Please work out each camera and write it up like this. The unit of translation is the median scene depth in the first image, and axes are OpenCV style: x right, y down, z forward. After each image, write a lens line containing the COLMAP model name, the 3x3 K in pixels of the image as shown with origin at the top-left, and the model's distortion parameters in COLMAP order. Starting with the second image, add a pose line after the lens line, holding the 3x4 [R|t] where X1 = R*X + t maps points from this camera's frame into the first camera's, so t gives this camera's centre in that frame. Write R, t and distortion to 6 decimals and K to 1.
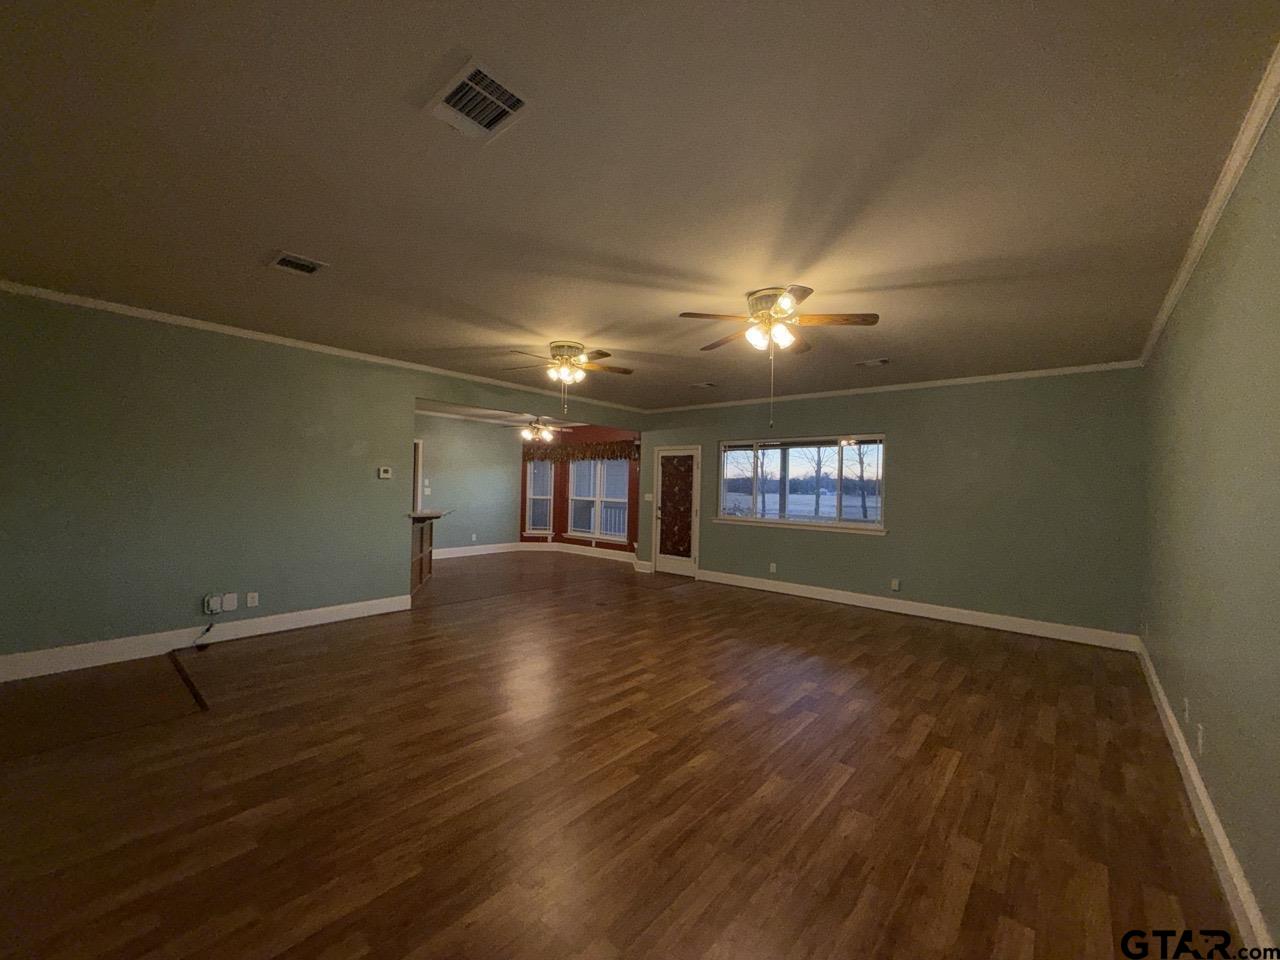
lens RADIAL K [[509.4, 0, 639.9], [0, 509.4, 480.8], [0, 0, 1]] dist [-0.000803, 0.000231]
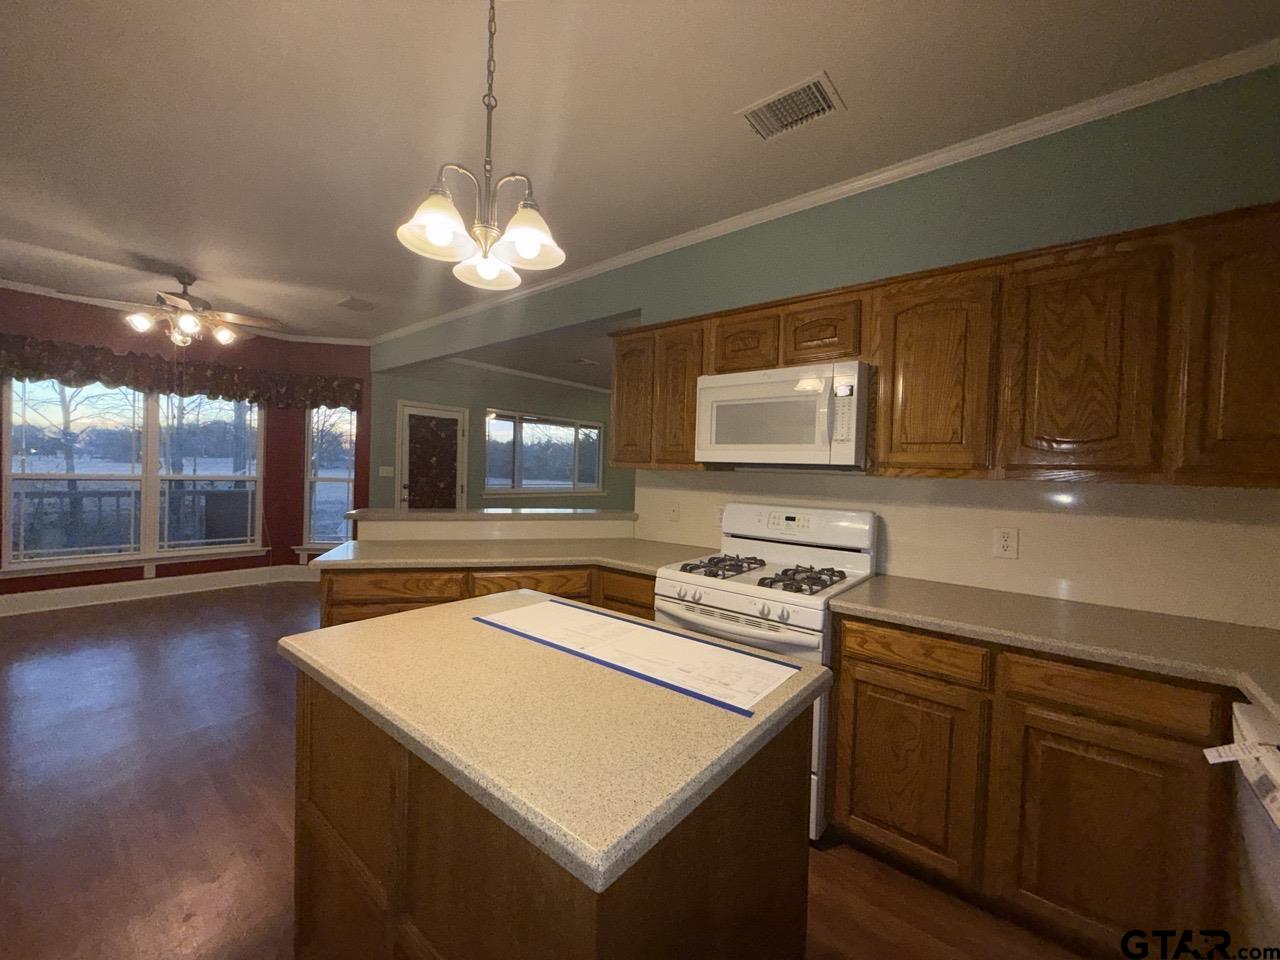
lens RADIAL K [[509.4, 0, 639.9], [0, 509.4, 480.8], [0, 0, 1]] dist [-0.000803, 0.000231]
pose [[-0.022323, -0.044072, 0.998779, -0.722770], [-0.041675, 0.998201, 0.043115, 0.001144], [-0.998882, -0.040662, -0.024119, 0.716641]]
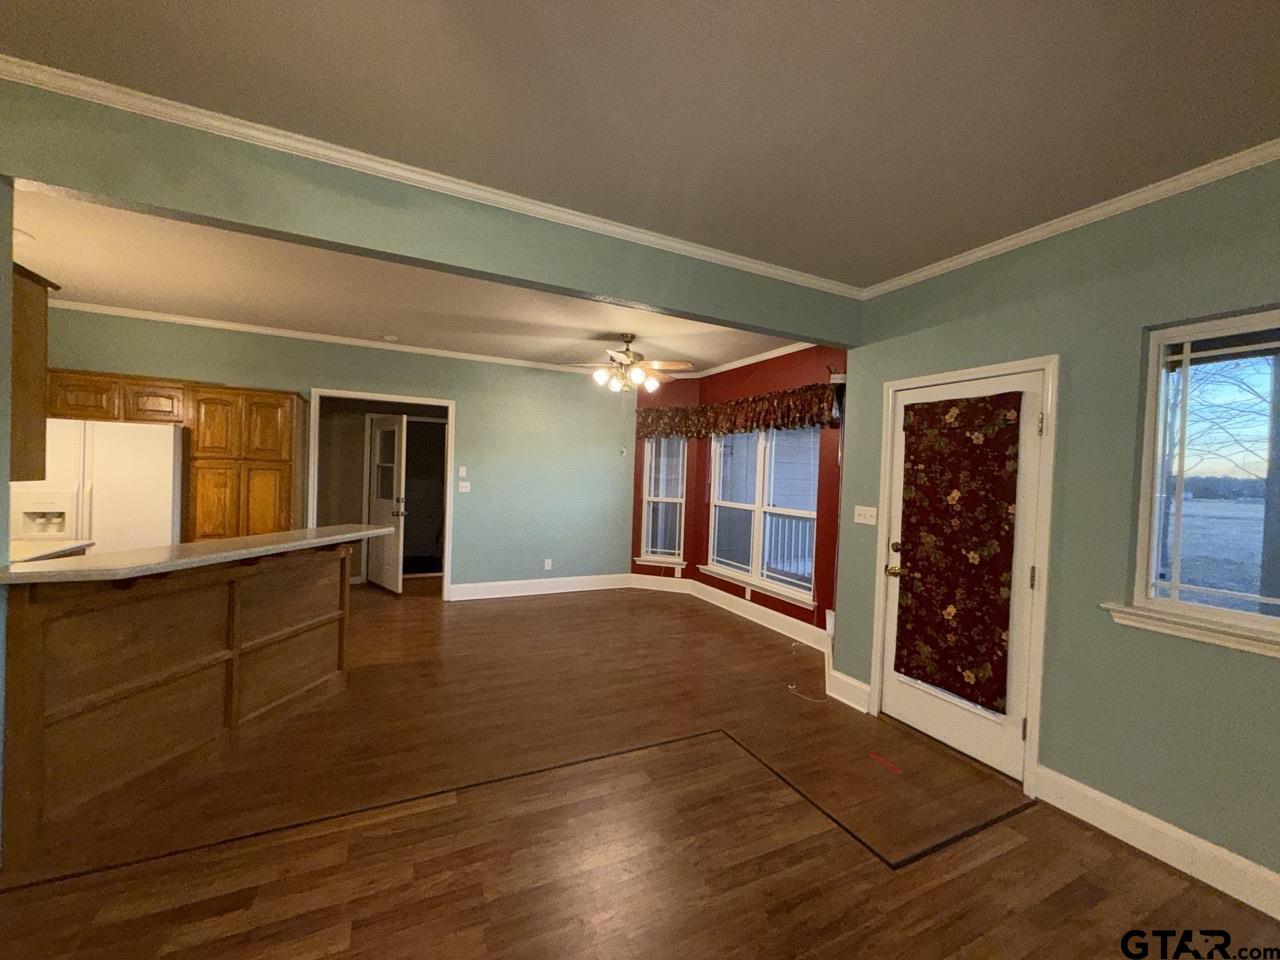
lens RADIAL K [[509.4, 0, 639.9], [0, 509.4, 480.8], [0, 0, 1]] dist [-0.000803, 0.000231]
pose [[0.919668, 0.015987, -0.392372, 0.011981], [-0.010723, 0.999821, 0.015604, 0.002241], [0.392551, -0.010143, 0.919674, 0.613585]]
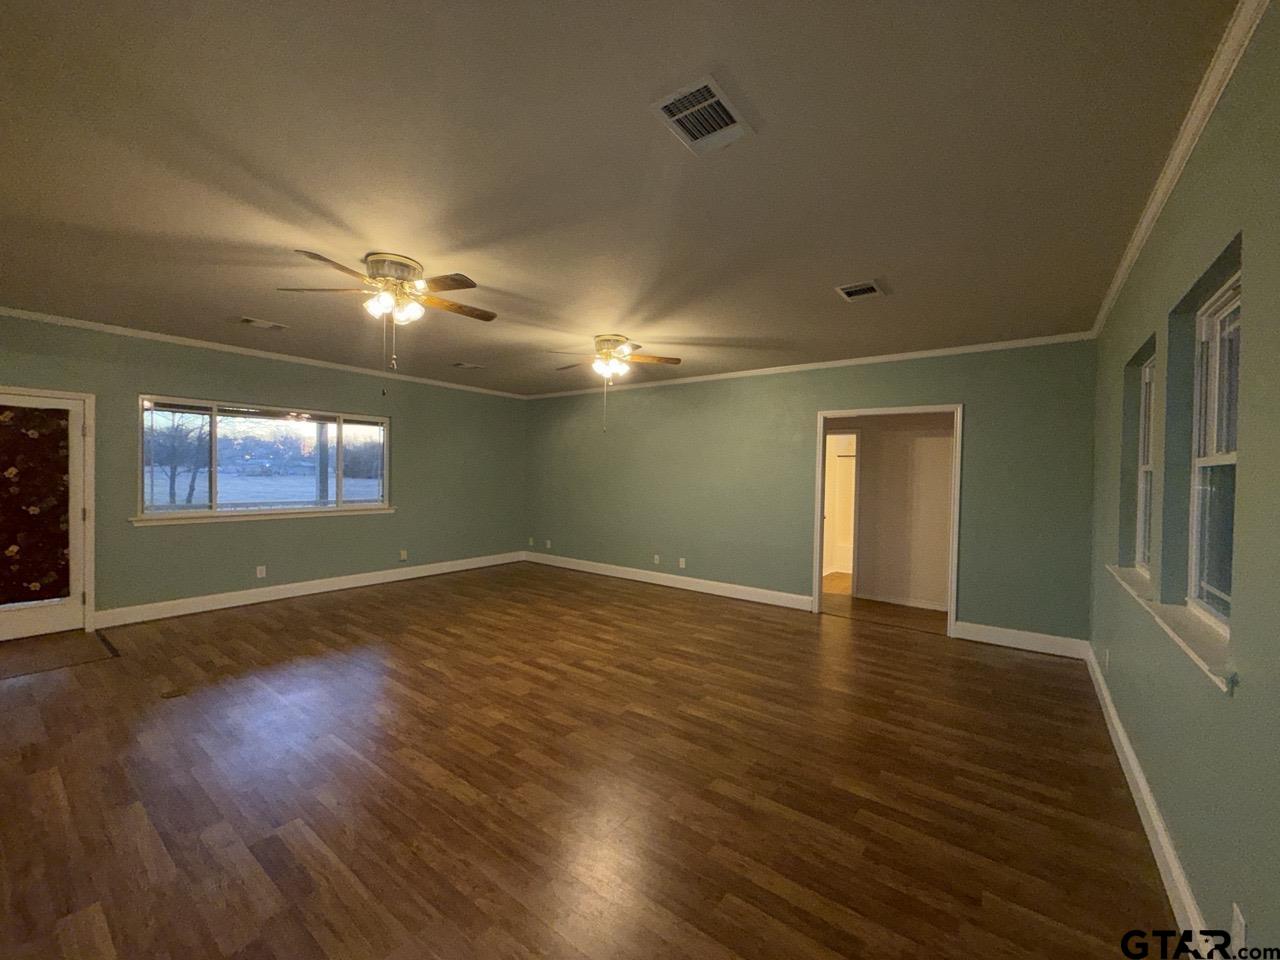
lens RADIAL K [[509.4, 0, 639.9], [0, 509.4, 480.8], [0, 0, 1]] dist [-0.000803, 0.000231]
pose [[-0.066647, -0.038140, 0.997047, -0.481172], [-0.027296, 0.998965, 0.036389, -0.010950], [-0.997403, -0.024790, -0.067619, 0.420259]]
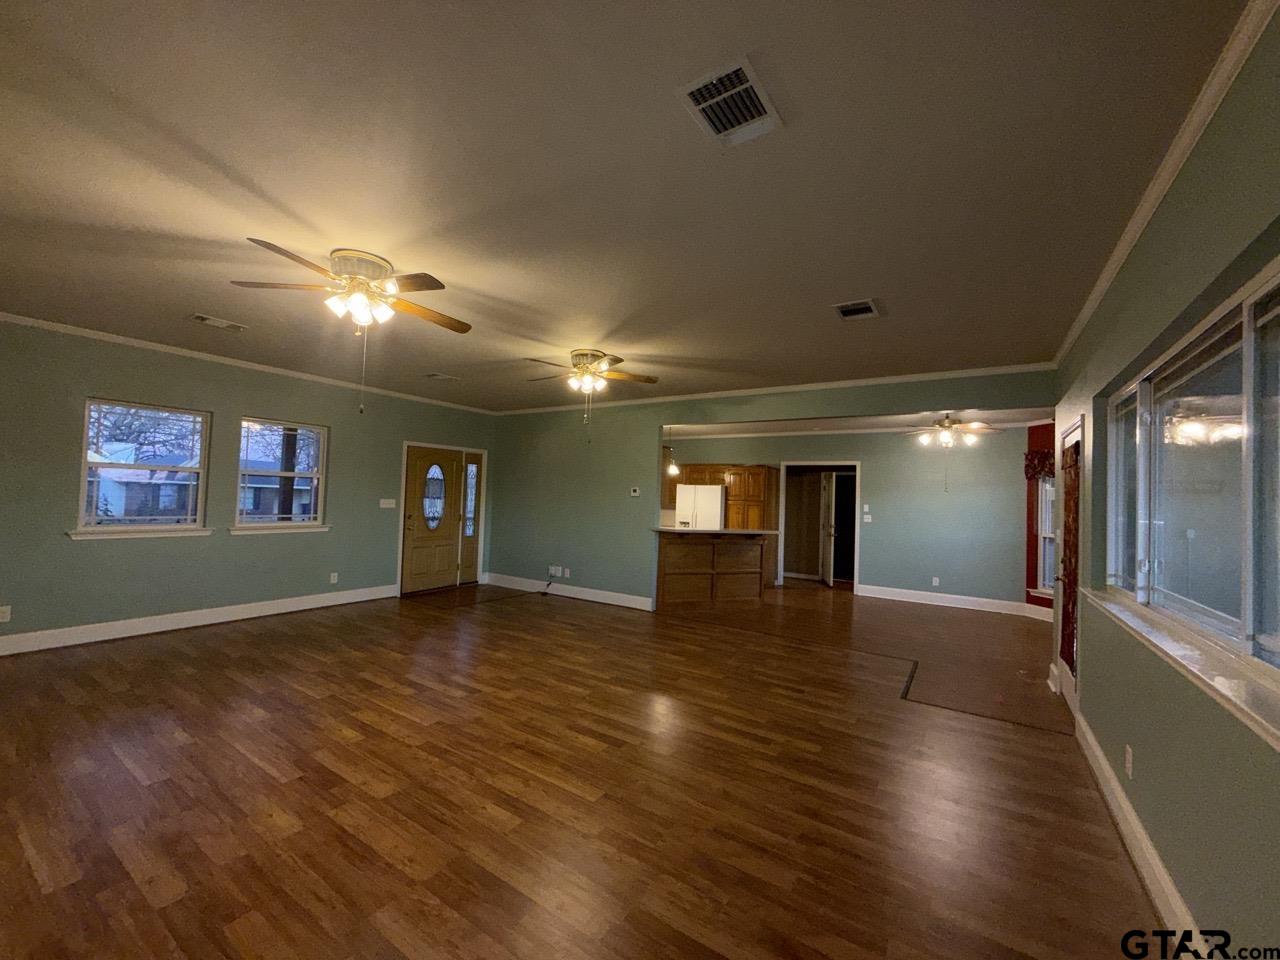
lens RADIAL K [[509.4, 0, 639.9], [0, 509.4, 480.8], [0, 0, 1]] dist [-0.000803, 0.000231]
pose [[0.132373, -0.053407, -0.989760, 0.479717], [-0.024252, 0.998074, -0.057099, 0.017957], [0.990903, 0.031562, 0.130823, 0.568534]]
